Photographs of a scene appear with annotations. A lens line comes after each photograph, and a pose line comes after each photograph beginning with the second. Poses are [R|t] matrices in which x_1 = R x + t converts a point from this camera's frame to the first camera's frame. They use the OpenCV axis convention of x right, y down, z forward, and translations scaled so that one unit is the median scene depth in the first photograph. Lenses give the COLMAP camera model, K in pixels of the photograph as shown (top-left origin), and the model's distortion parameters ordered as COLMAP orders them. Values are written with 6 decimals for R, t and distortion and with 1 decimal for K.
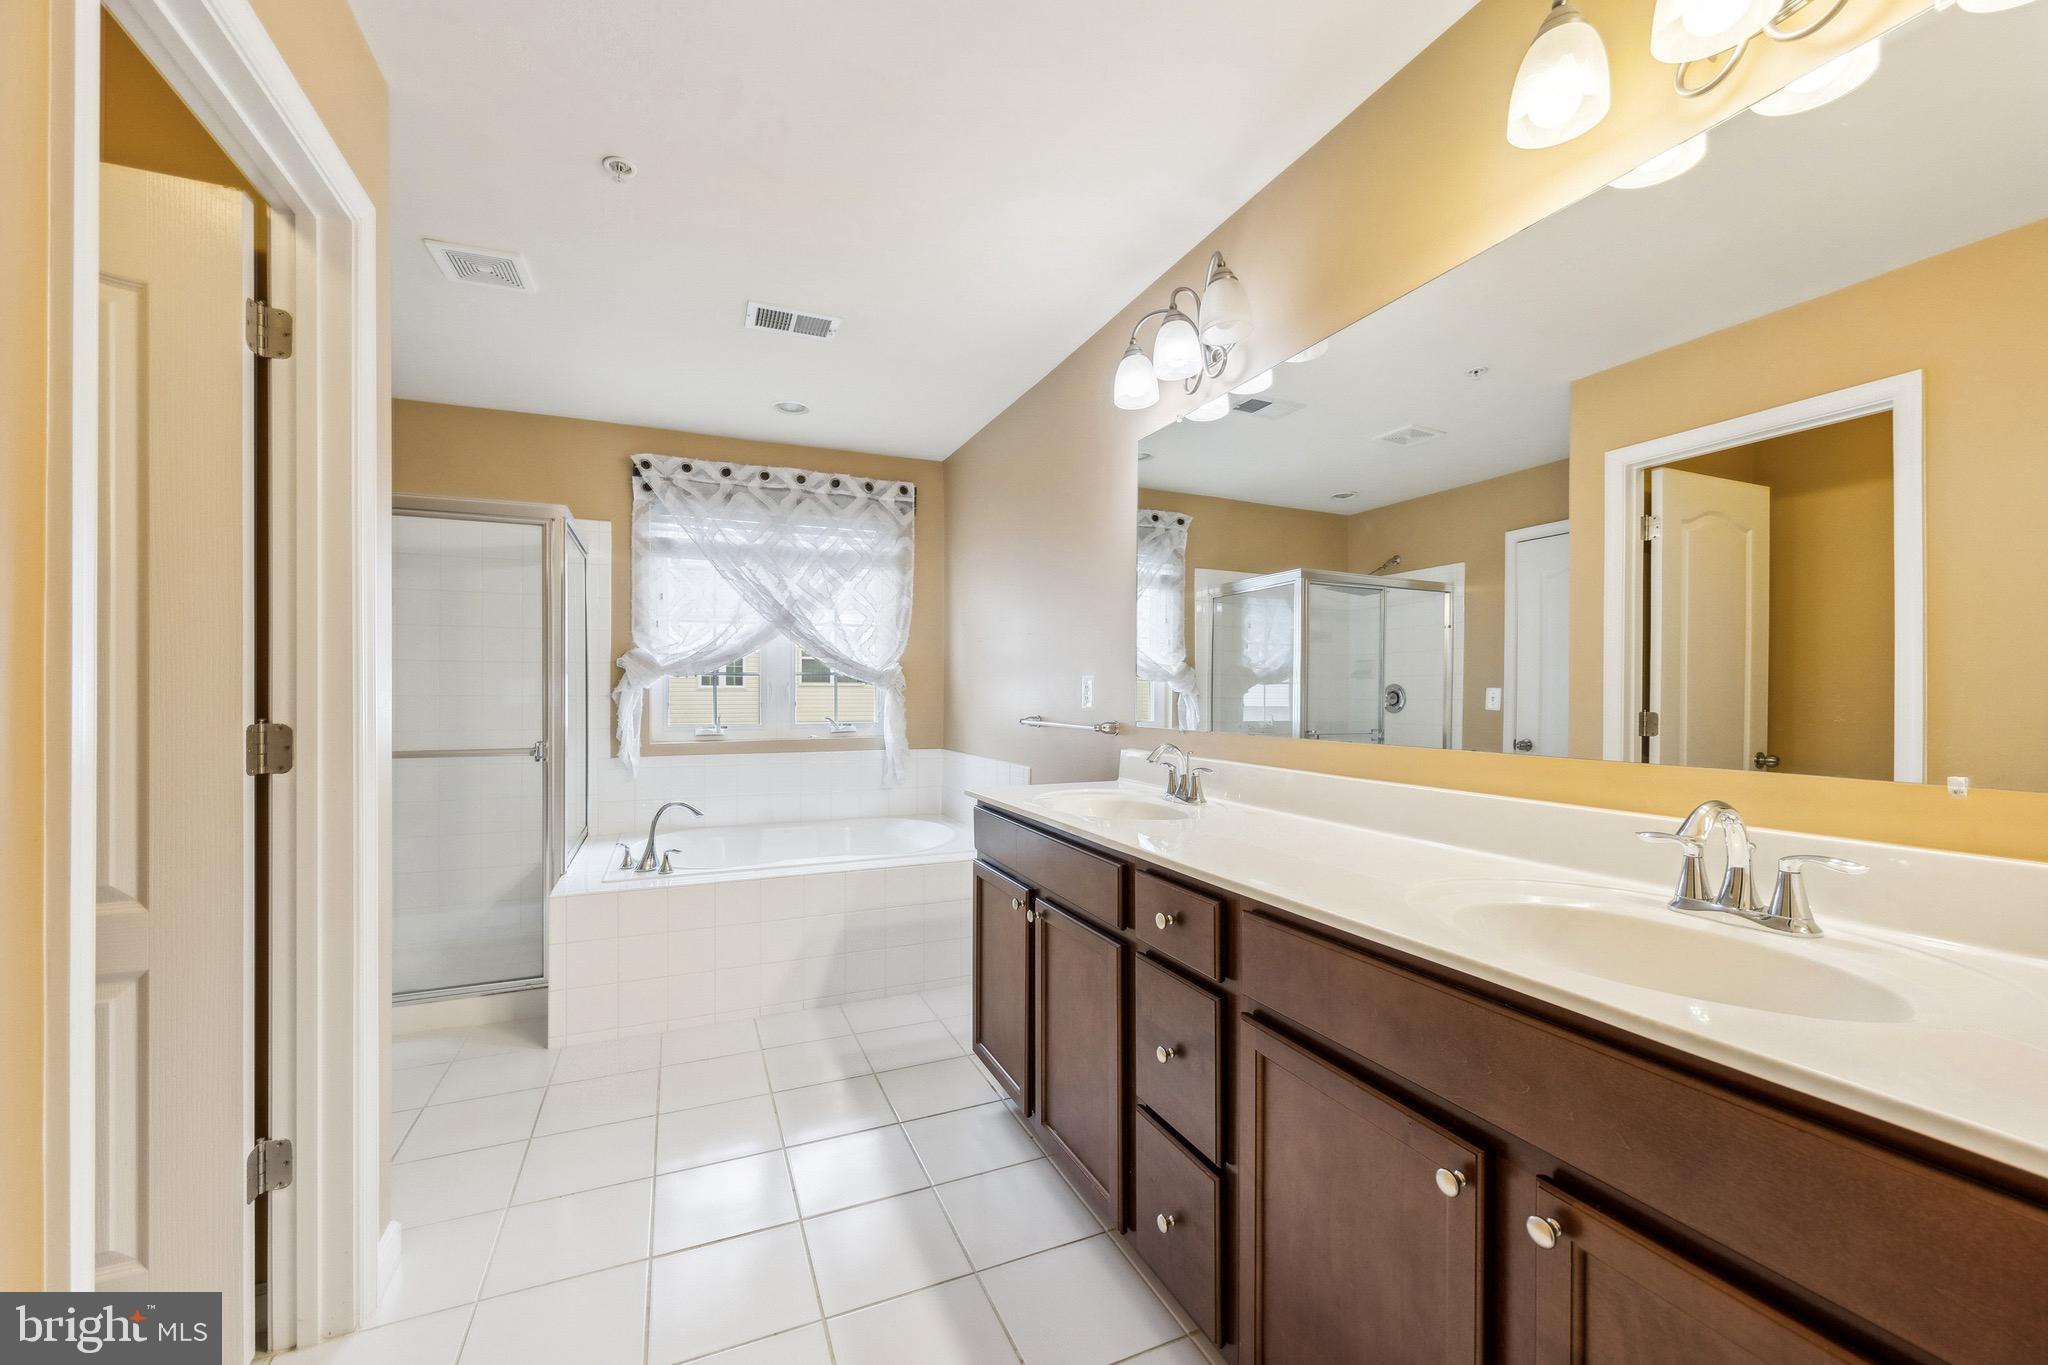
lens RADIAL K [[804.9, 0, 1023.7], [0, 804.9, 694.7], [0, 0, 1]] dist [0.001519, -0.000322]
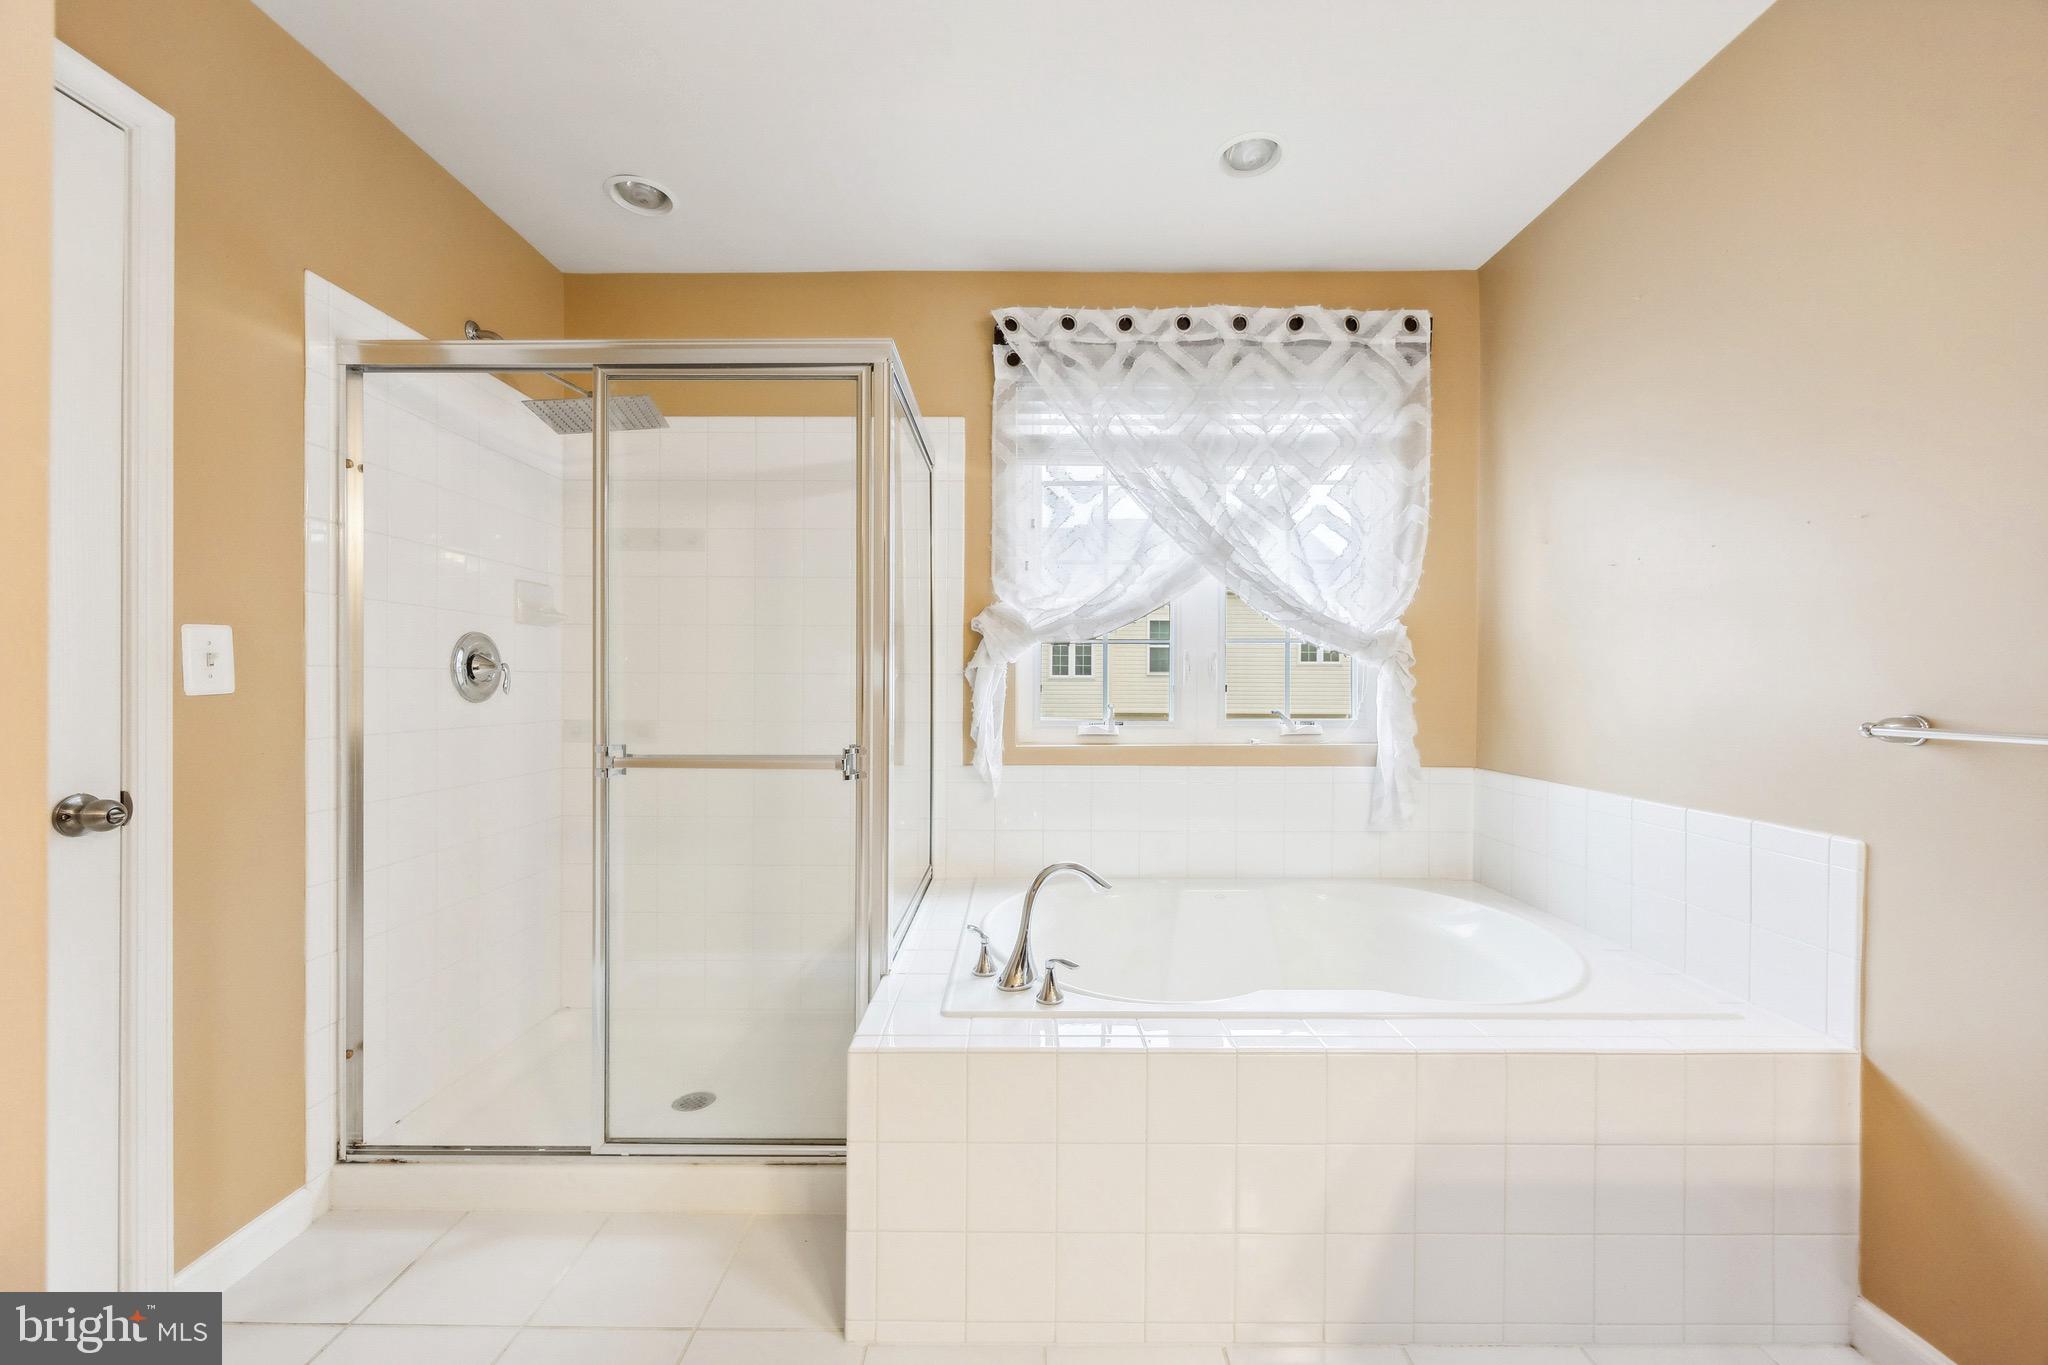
lens RADIAL K [[804.9, 0, 1023.7], [0, 804.9, 694.7], [0, 0, 1]] dist [0.001519, -0.000322]
pose [[0.916404, 0.008035, -0.400174, -0.186908], [-0.003513, 0.999921, 0.012033, 0.009843], [0.400239, -0.009622, 0.916360, 0.382003]]
